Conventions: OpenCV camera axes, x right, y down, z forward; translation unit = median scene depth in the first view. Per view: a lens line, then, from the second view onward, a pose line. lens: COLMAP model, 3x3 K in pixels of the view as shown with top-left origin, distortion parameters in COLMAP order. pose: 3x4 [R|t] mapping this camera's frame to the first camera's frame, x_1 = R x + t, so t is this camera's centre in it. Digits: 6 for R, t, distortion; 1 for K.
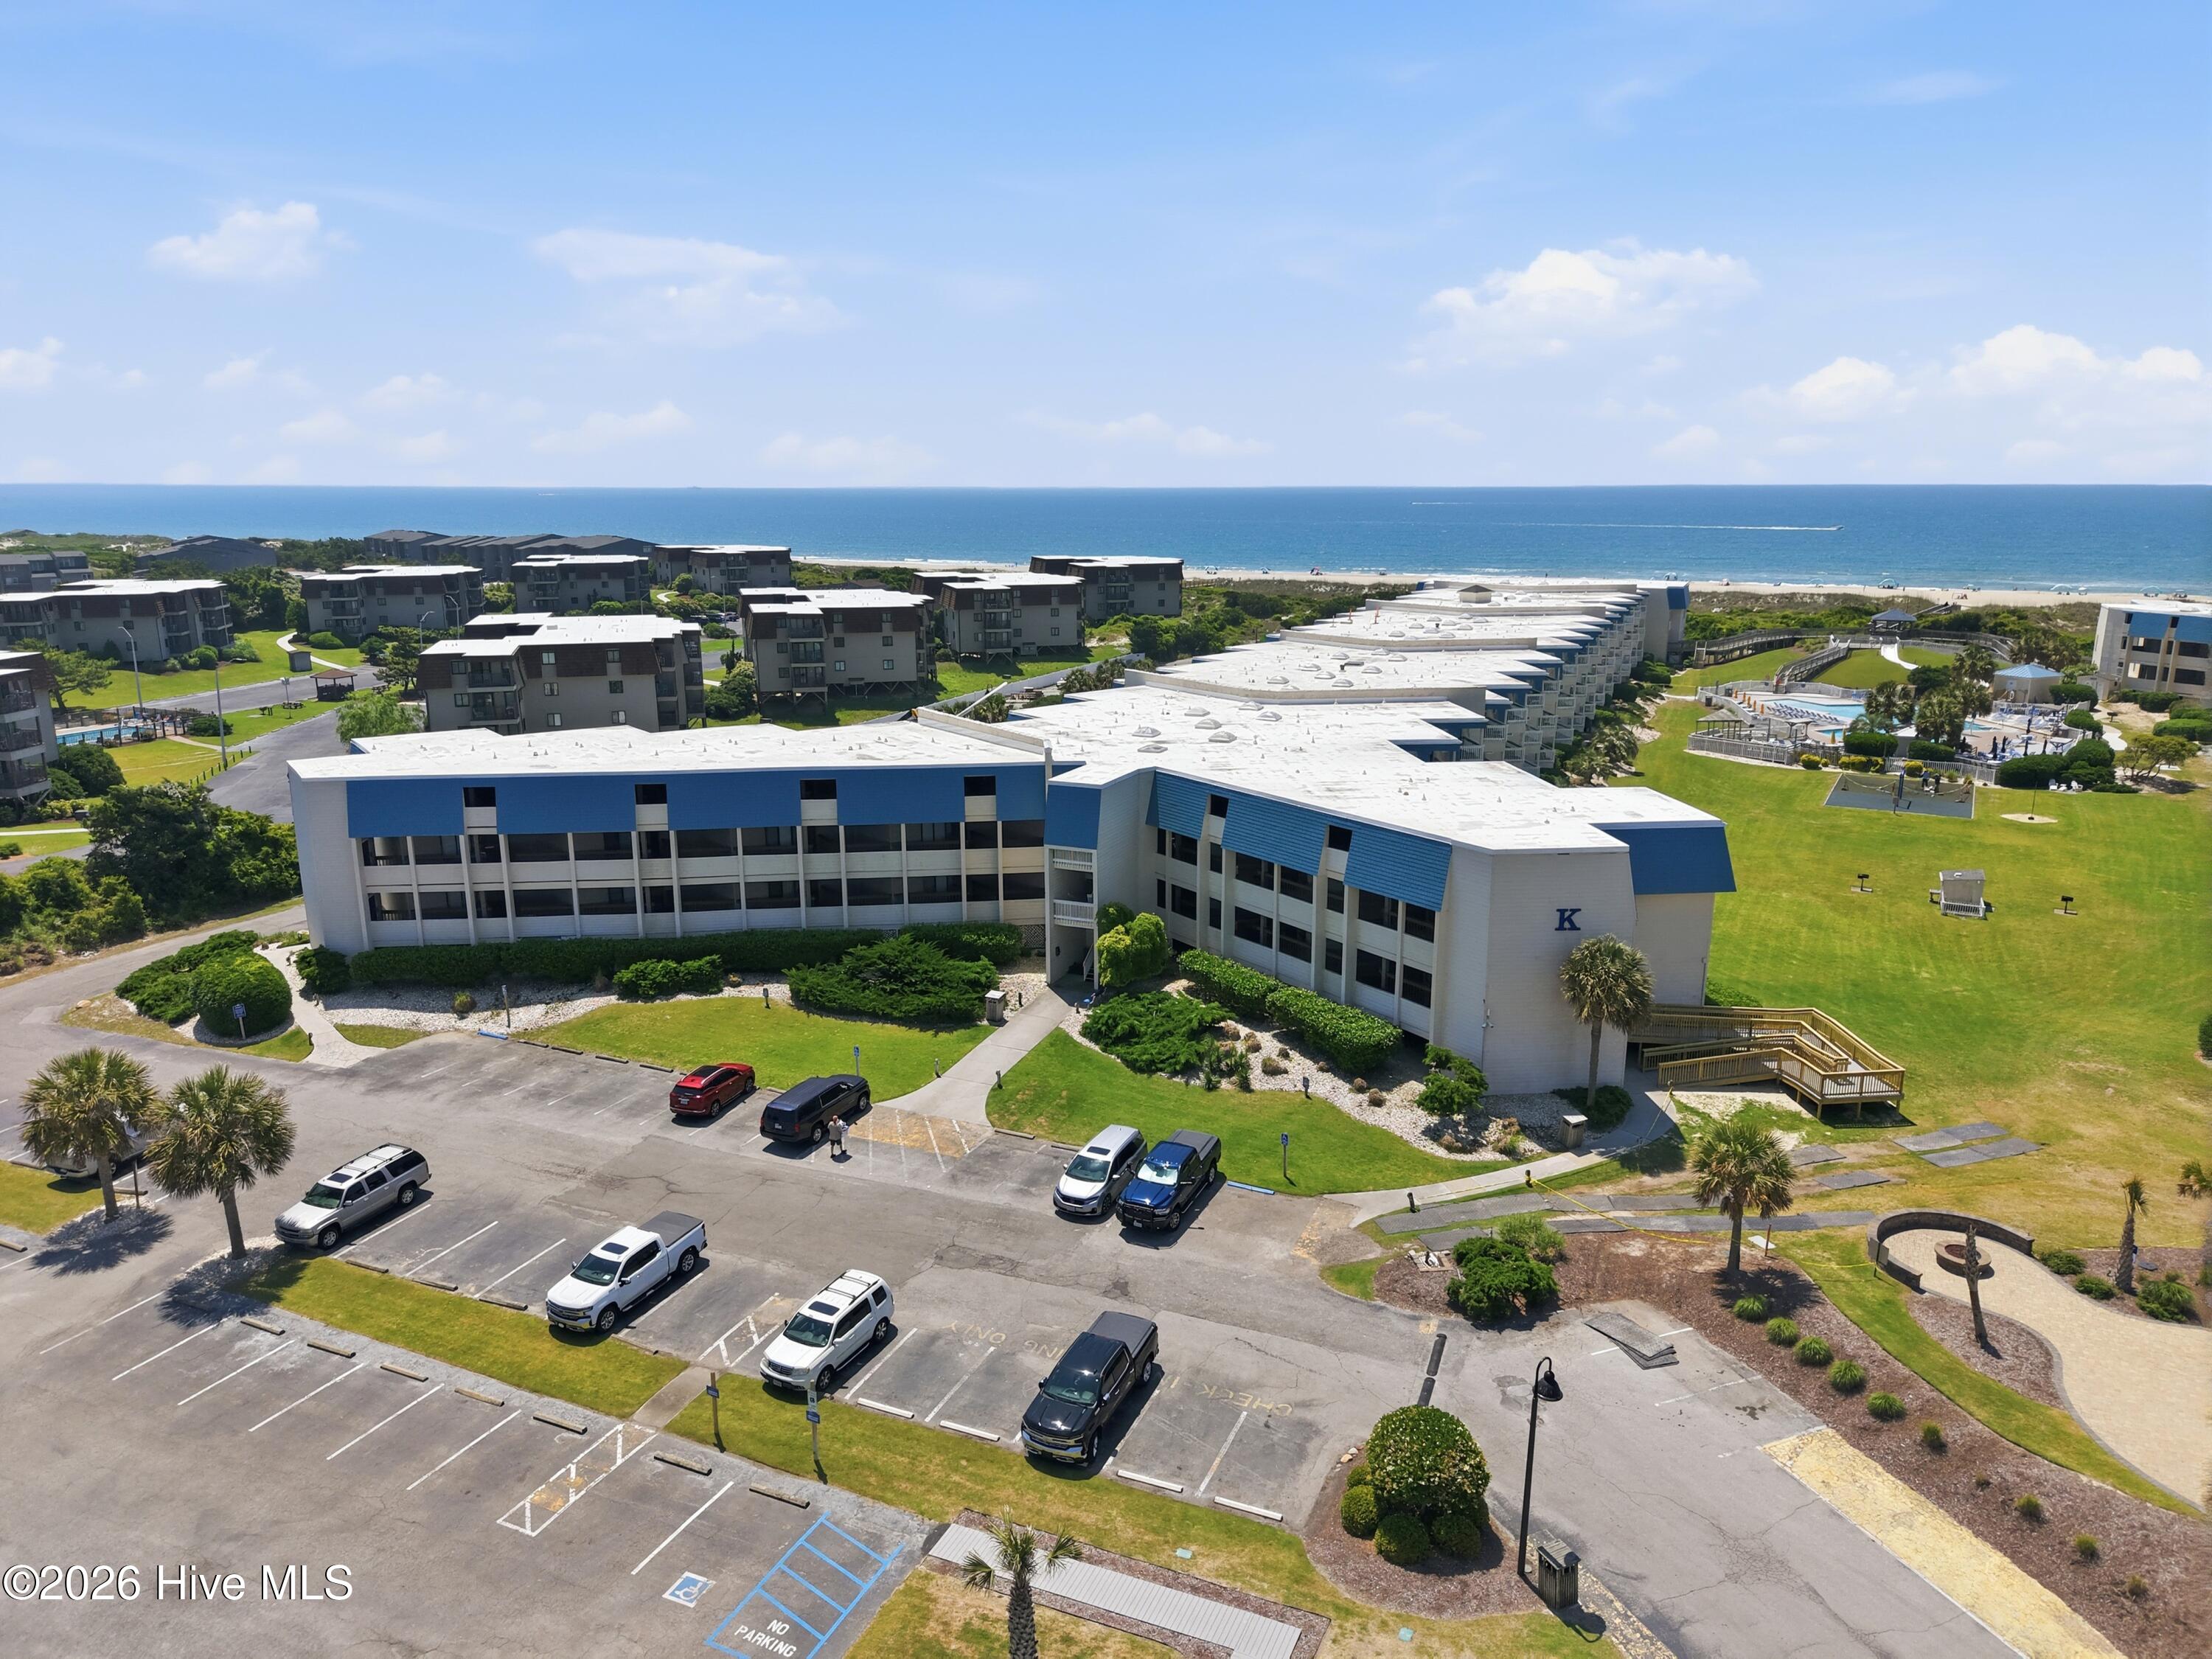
lens RADIAL K [[1466.0, 0, 1106.0], [0, 1466.0, 829.5], [0, 0, 1]] dist [0.013013, -0.006466]
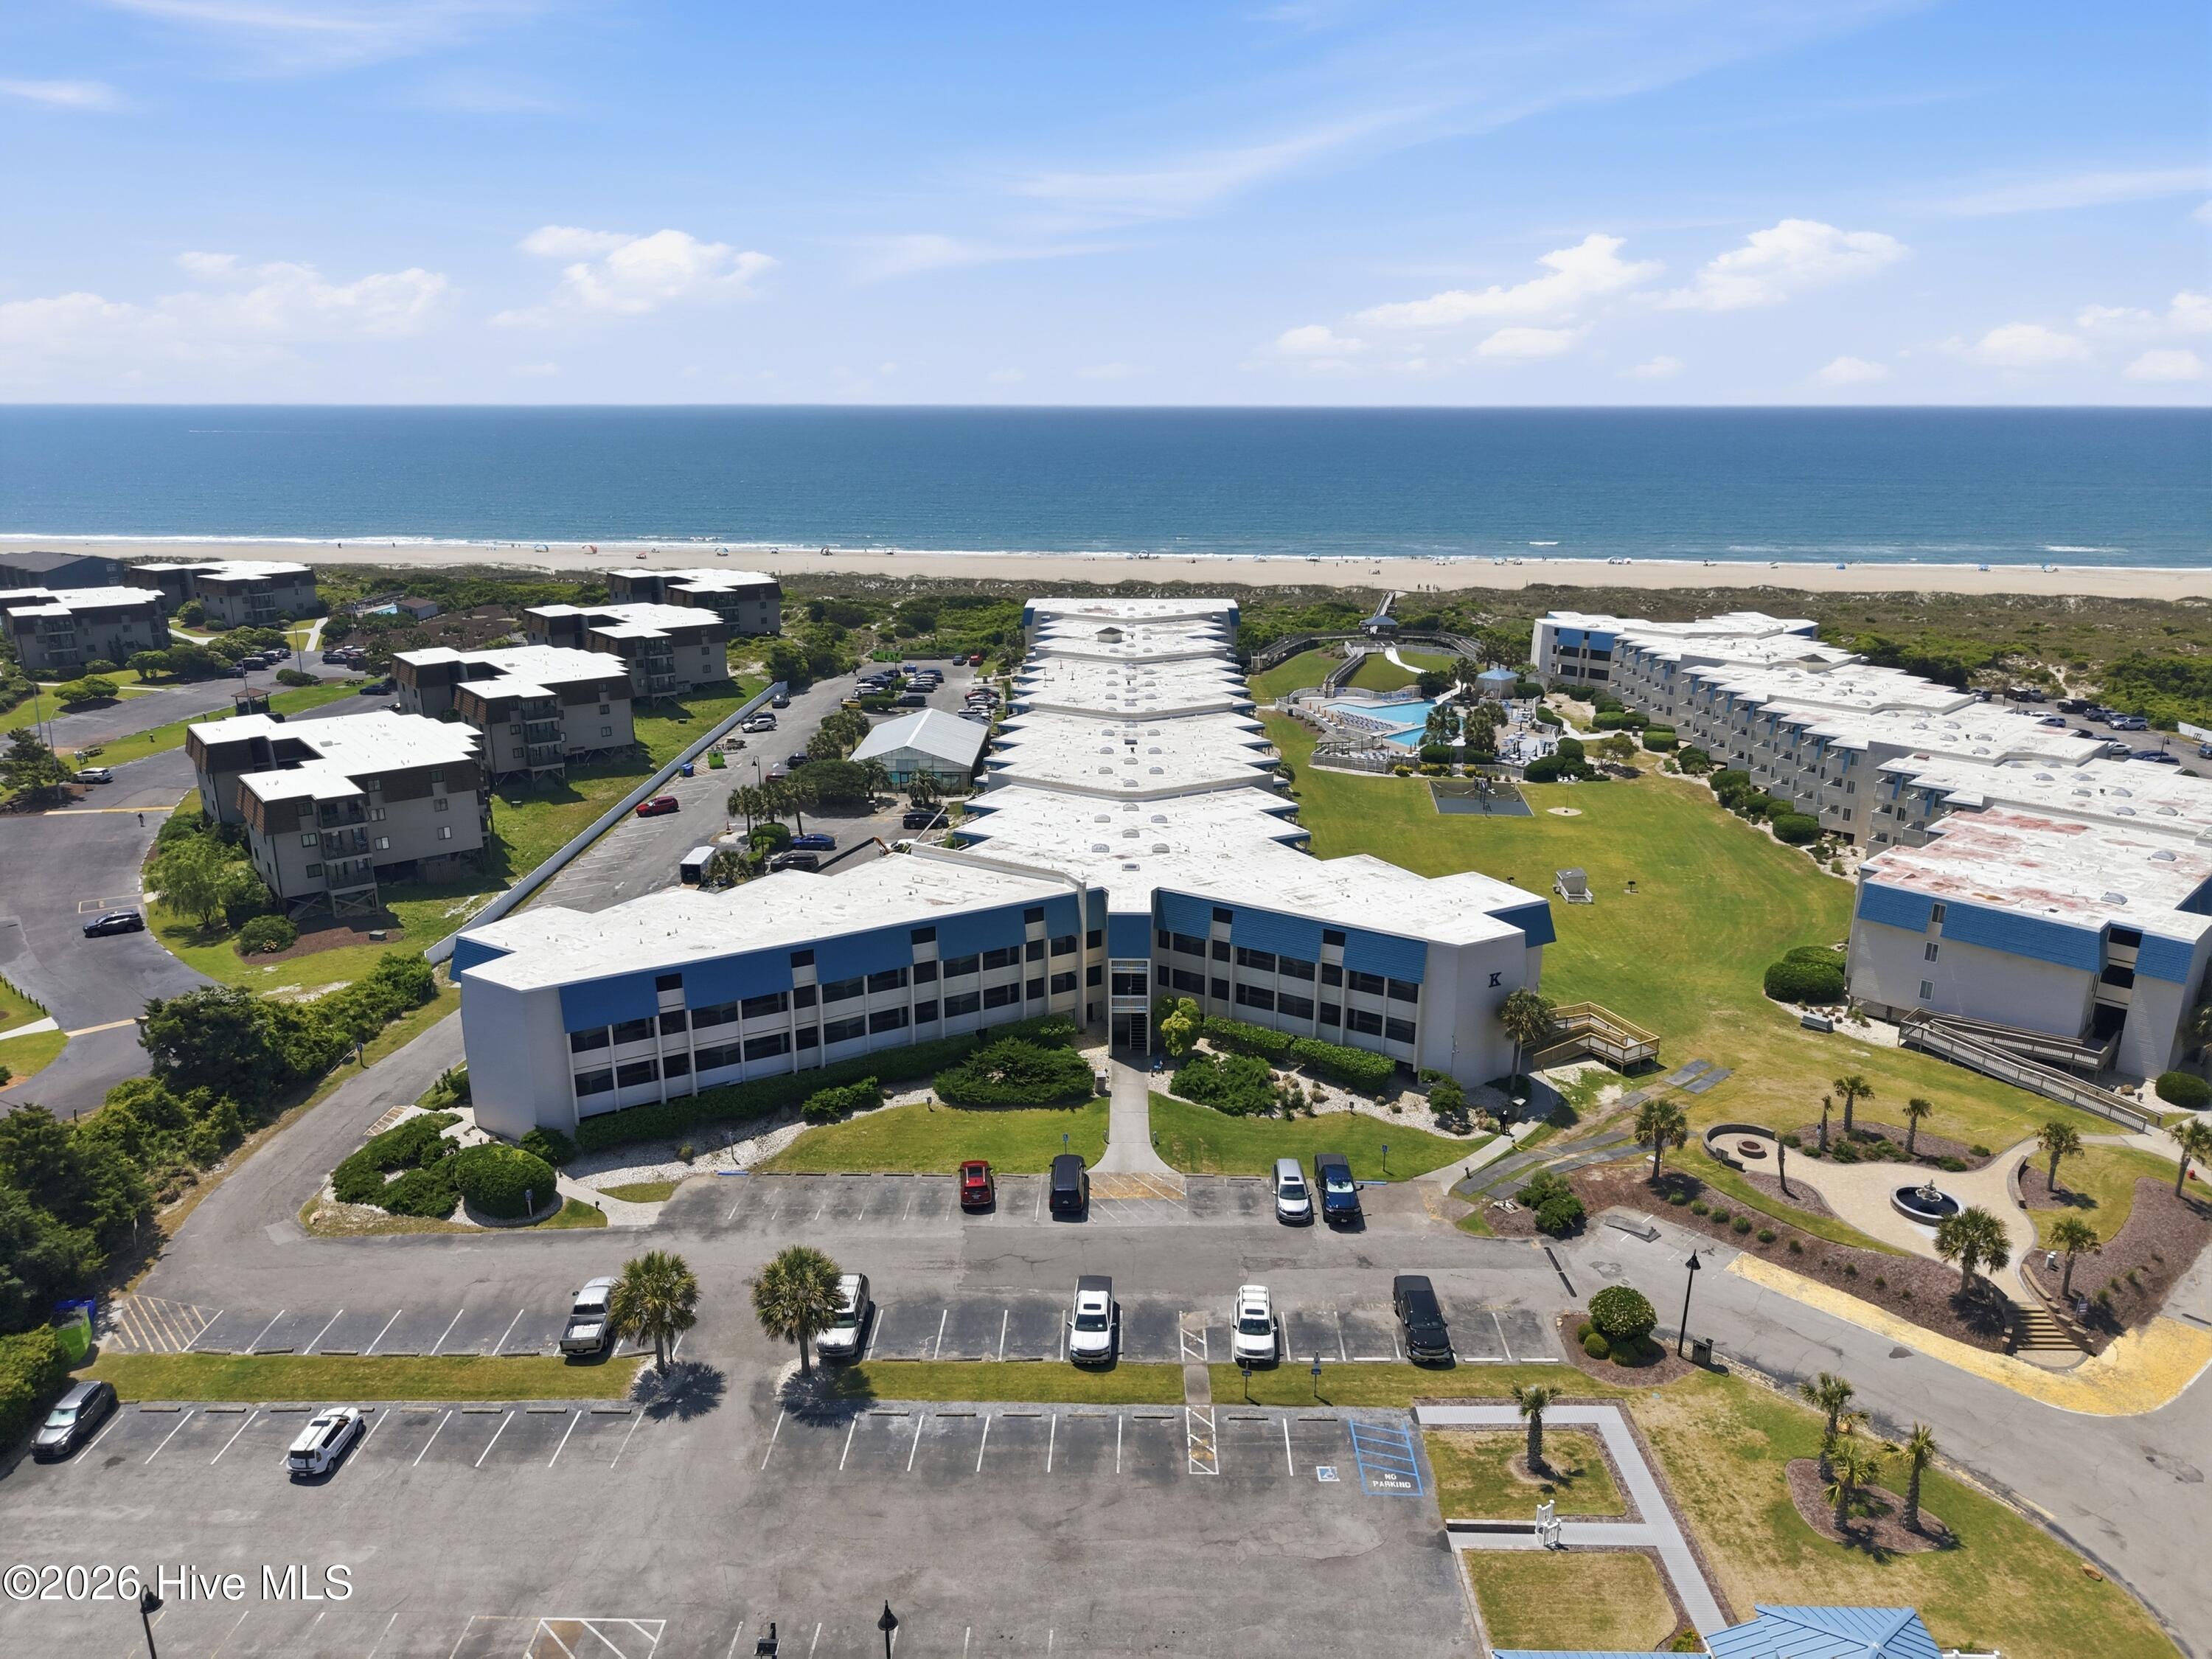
lens RADIAL K [[1477.0, 0, 1106.0], [0, 1477.0, 829.5], [0, 0, 1]] dist [0.032881, -0.040076]
pose [[0.916534, -0.102633, 0.386565, -0.624372], [0.082976, 0.994280, 0.067249, -0.223358], [-0.391256, -0.029560, 0.919807, -0.292869]]
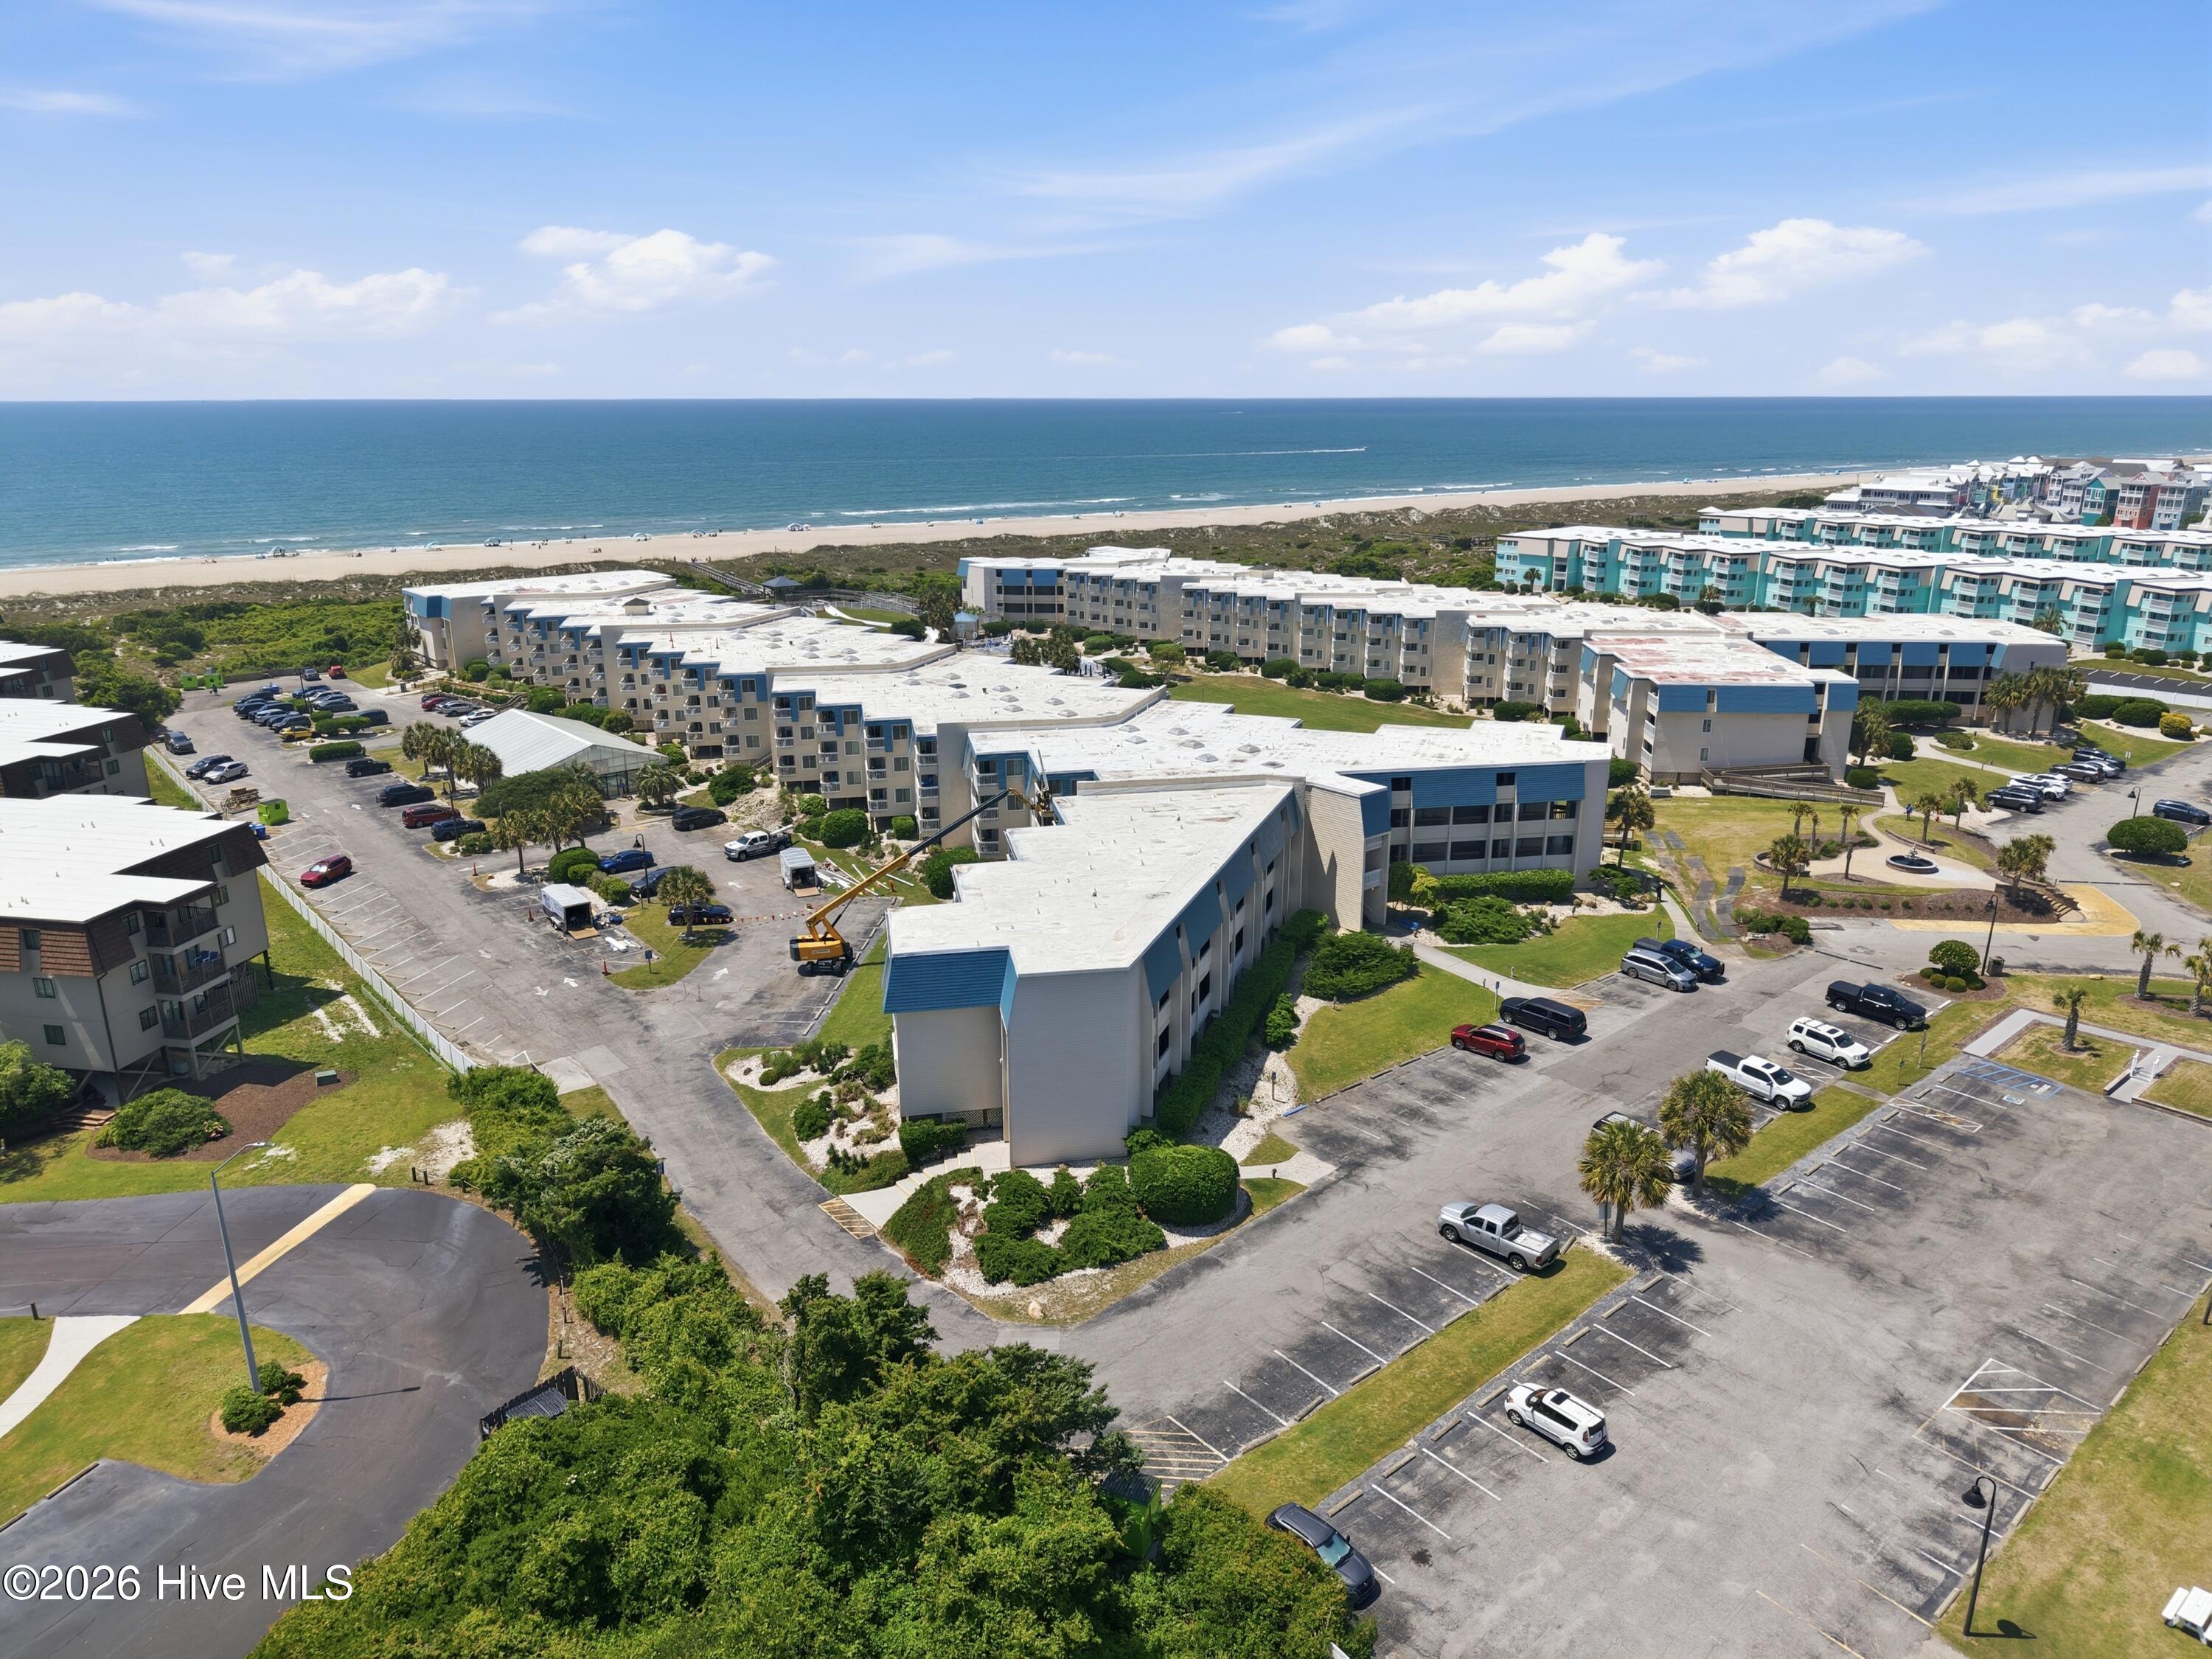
lens RADIAL K [[1458.7, 0, 1106.0], [0, 1458.7, 829.5], [0, 0, 1]] dist [0.032850, -0.035591]
pose [[0.432513, -0.250053, 0.866260, -1.542587], [0.204708, 0.962917, 0.175745, -0.334479], [-0.878081, 0.101319, 0.467662, 0.610720]]
